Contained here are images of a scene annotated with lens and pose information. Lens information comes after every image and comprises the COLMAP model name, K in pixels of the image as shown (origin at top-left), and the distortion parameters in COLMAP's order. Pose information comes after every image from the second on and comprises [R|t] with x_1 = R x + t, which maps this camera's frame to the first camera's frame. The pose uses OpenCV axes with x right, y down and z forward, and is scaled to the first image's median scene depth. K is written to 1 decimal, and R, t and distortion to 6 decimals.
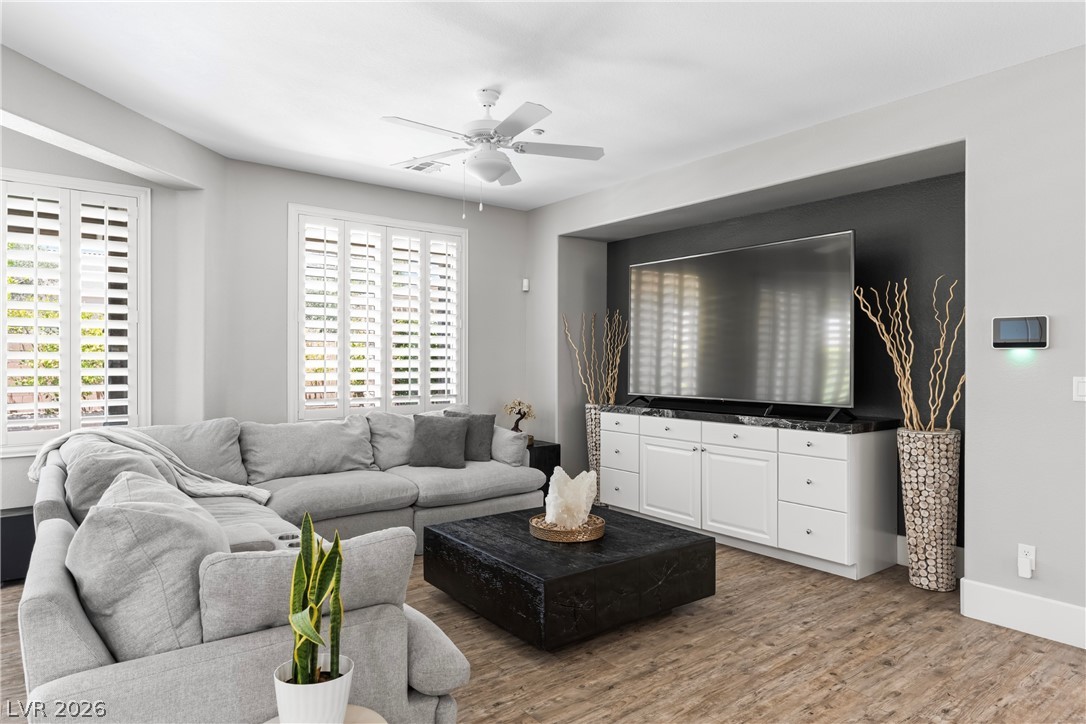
lens RADIAL K [[651.5, 0, 543.0], [0, 651.5, 362.0], [0, 0, 1]] dist [0.003468, 0.001905]
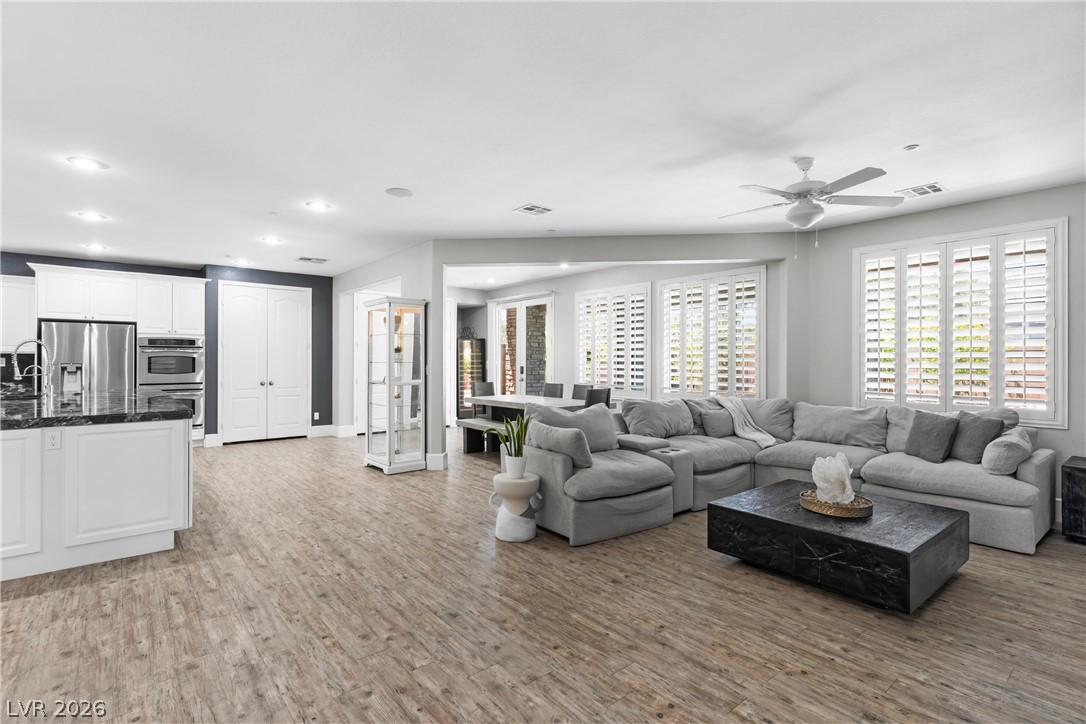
lens RADIAL K [[512.9, 0, 544.6], [0, 512.9, 359.2], [0, 0, 1]] dist [0.001940, -0.000448]
pose [[0.035546, -0.005420, -0.999353, 0.744235], [-0.005944, 0.999966, -0.005635, 0.000671], [0.999350, 0.006141, 0.035512, 0.345537]]
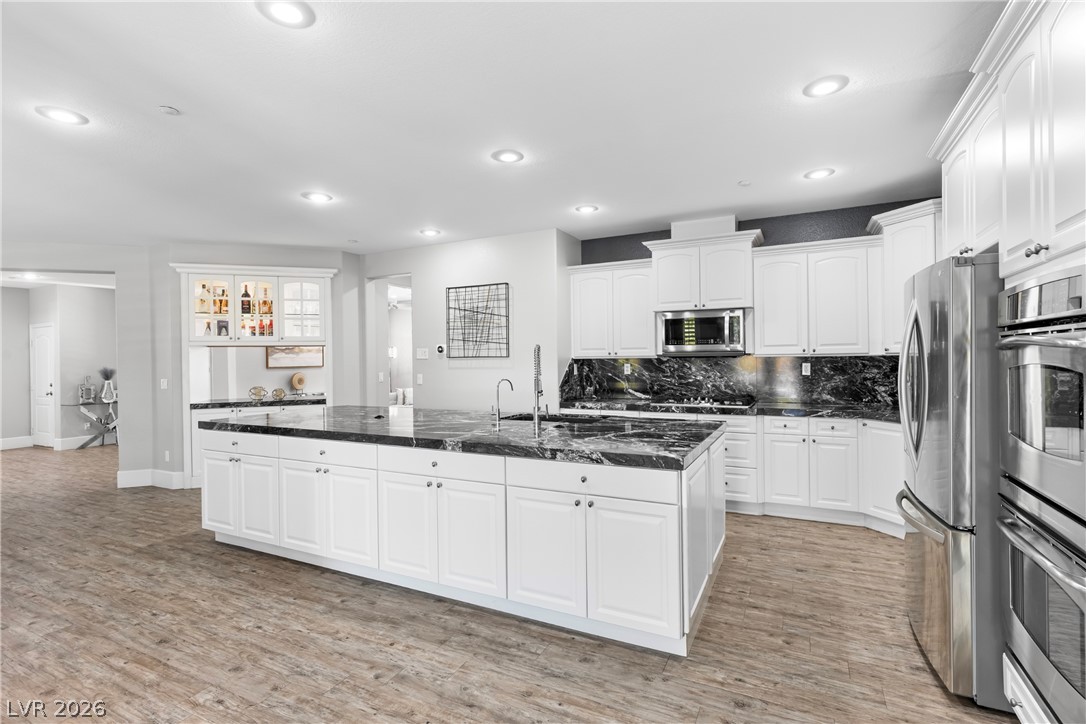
lens RADIAL K [[512.9, 0, 544.6], [0, 512.9, 359.2], [0, 0, 1]] dist [0.001940, -0.000448]
pose [[-0.426906, 0.000189, 0.904296, -1.141563], [0.016580, 0.999834, 0.007619, -0.024927], [-0.904144, 0.018246, -0.426838, -0.342950]]
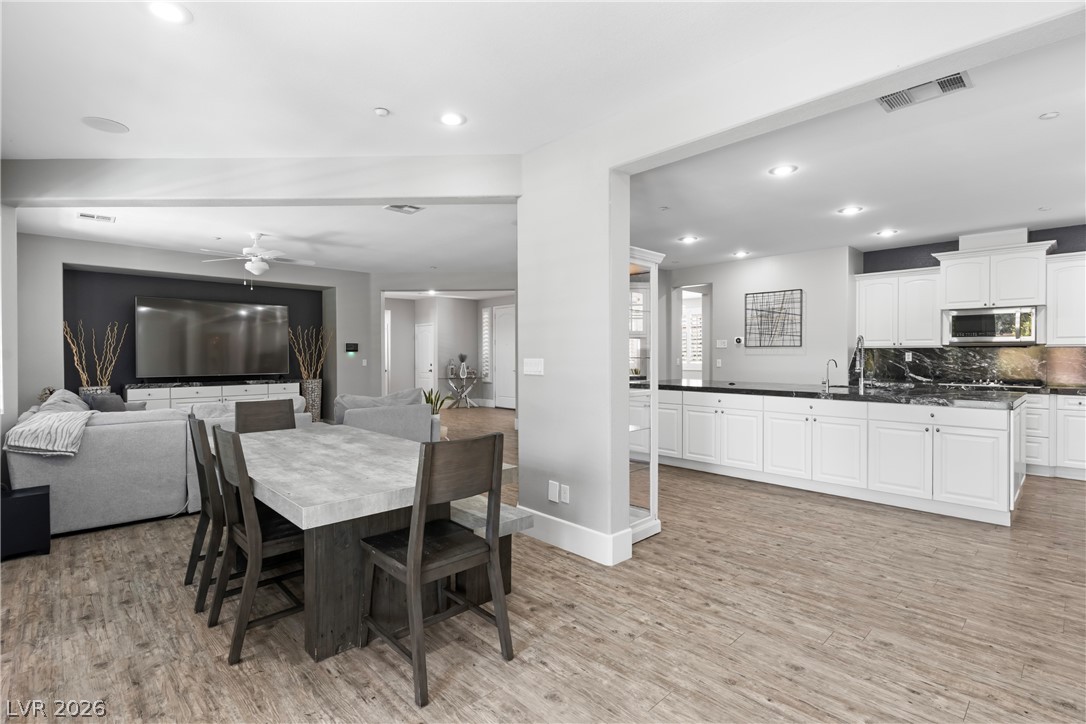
lens RADIAL K [[512.9, 0, 544.6], [0, 512.9, 359.2], [0, 0, 1]] dist [0.001940, -0.000448]
pose [[-0.100766, -0.010641, 0.994853, -1.504361], [0.005413, 0.999922, 0.011243, -0.004452], [-0.994895, 0.006518, -0.100700, 0.171423]]
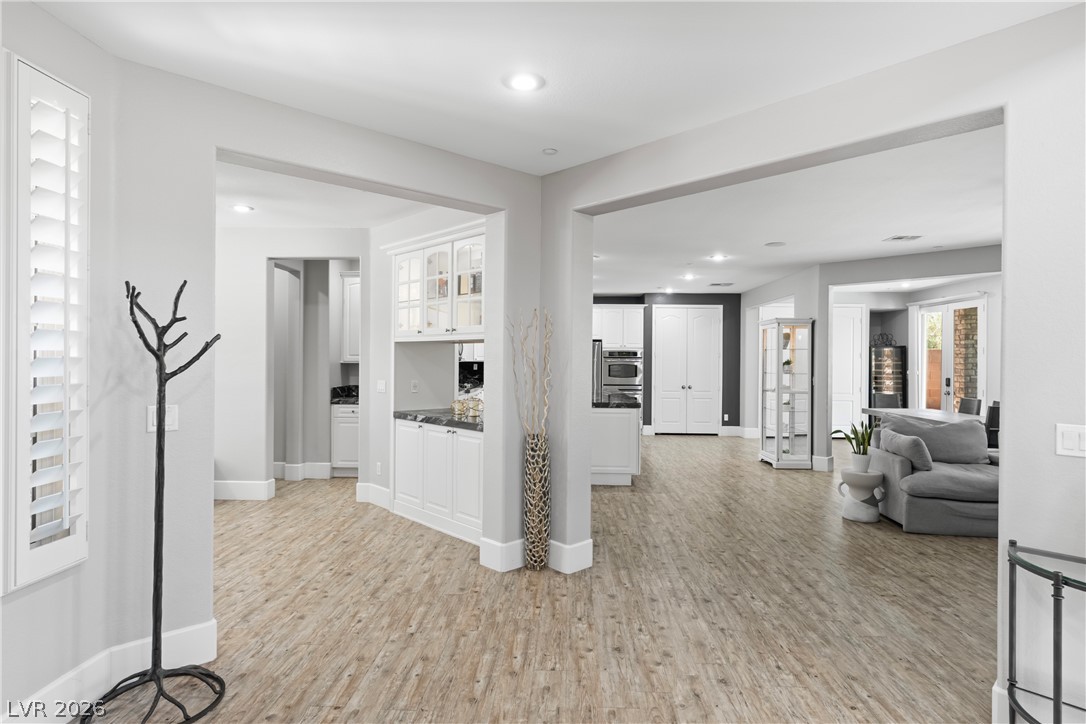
lens RADIAL K [[609.2, 0, 544.3], [0, 609.2, 358.8], [0, 0, 1]] dist [0.003416, 0.001509]
pose [[-0.644546, -0.009281, -0.764509, 1.275558], [-0.014424, 0.999896, 0.000021, -0.030702], [0.764430, 0.011041, -0.644613, 0.639893]]
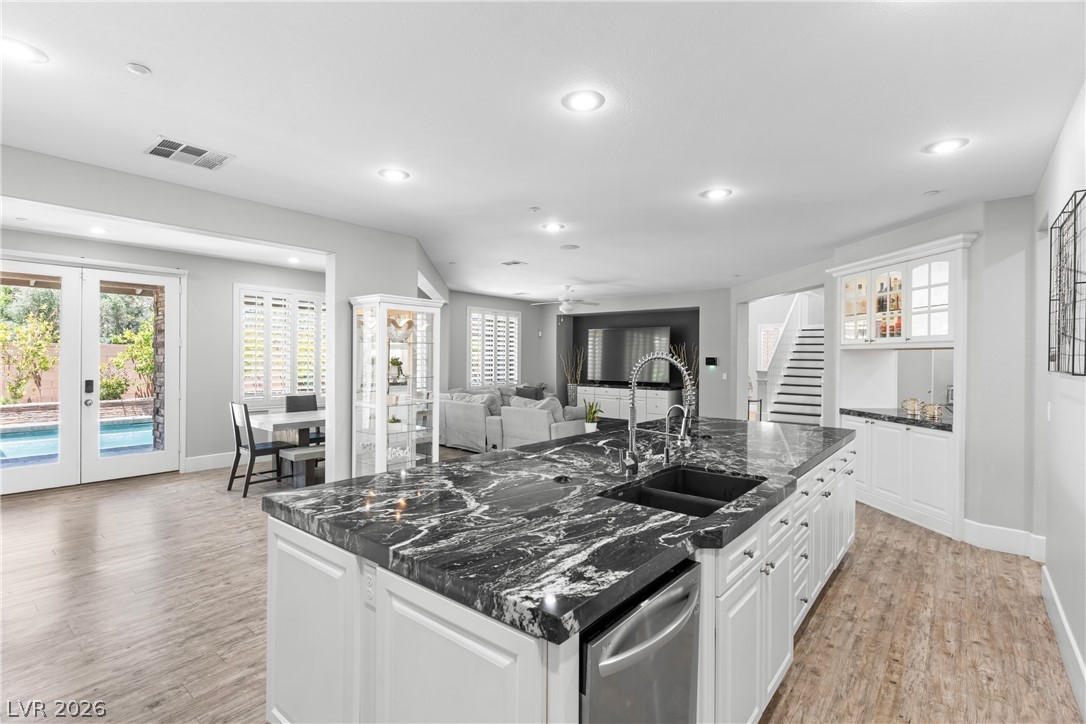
lens RADIAL K [[512.9, 0, 544.6], [0, 512.9, 359.2], [0, 0, 1]] dist [0.001940, -0.000448]
pose [[0.975228, 0.003706, 0.221169, -0.598649], [-0.003677, 0.999993, -0.000541, -0.036227], [-0.221170, -0.000285, 0.975235, -1.164218]]
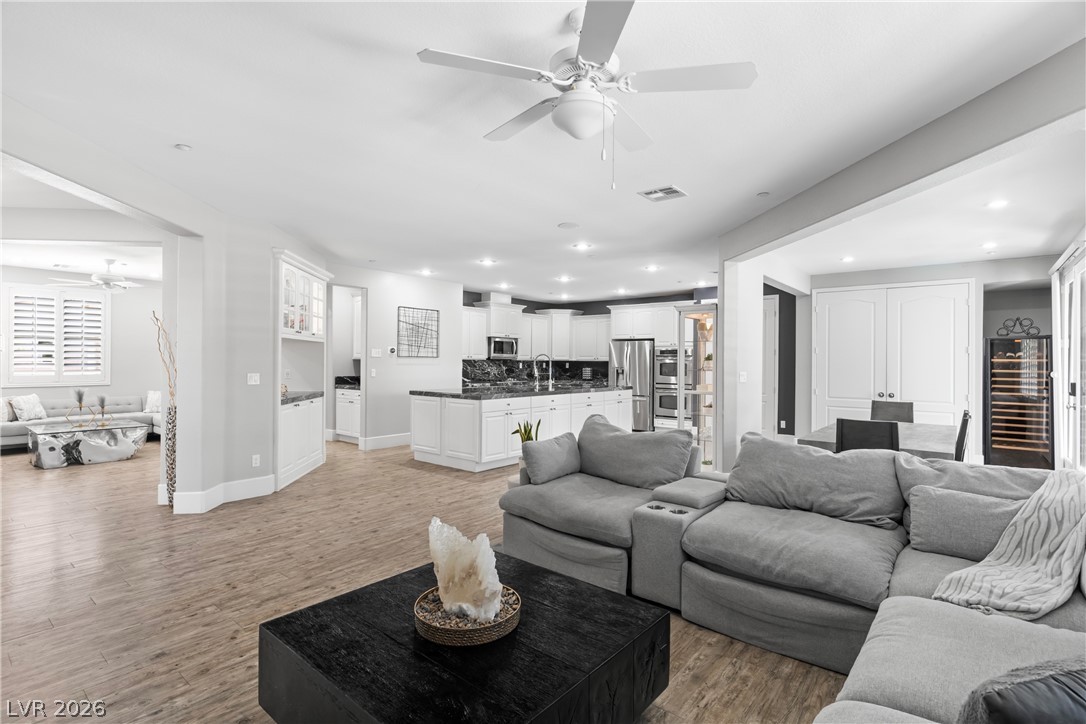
lens RADIAL K [[522.6, 0, 543.1], [0, 522.6, 358.6], [0, 0, 1]] dist [0.000301, 0.000685]
pose [[-0.975032, -0.012178, -0.221731, 0.068987], [-0.012345, 0.999924, -0.000632, -0.021177], [0.221722, 0.002121, -0.975108, 1.243701]]
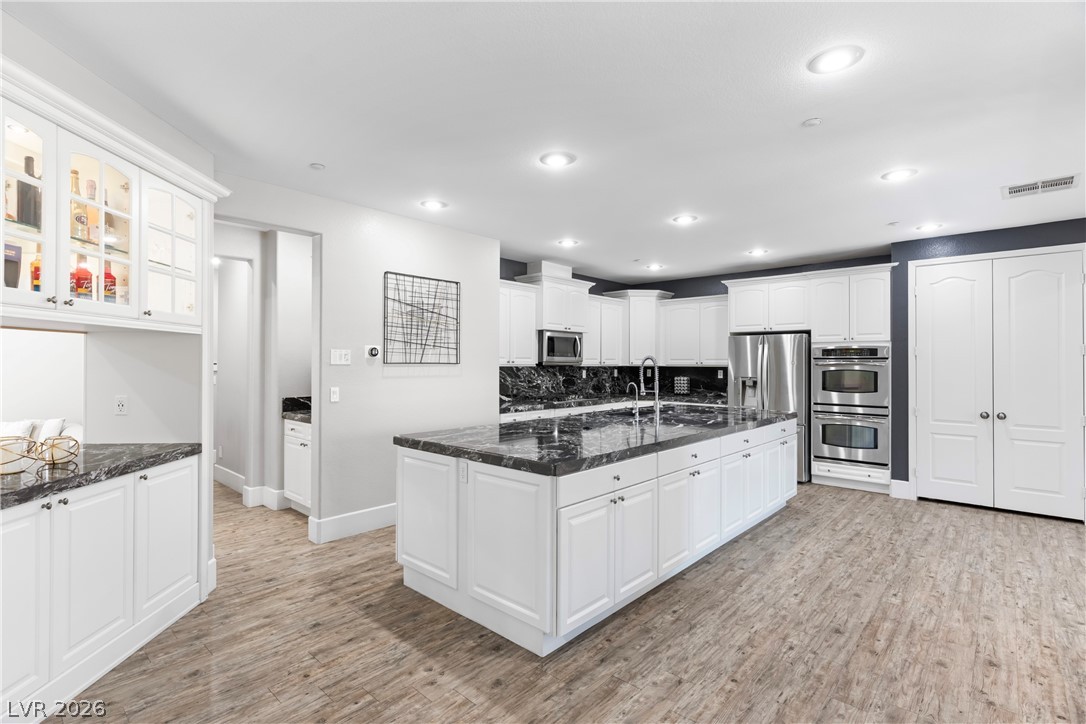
lens RADIAL K [[512.9, 0, 544.6], [0, 512.9, 359.2], [0, 0, 1]] dist [0.001940, -0.000448]
pose [[-0.985387, -0.006789, -0.170197, 0.023042], [-0.006304, 0.999974, -0.003388, -0.029854], [0.170216, -0.002266, -0.985404, 0.353036]]
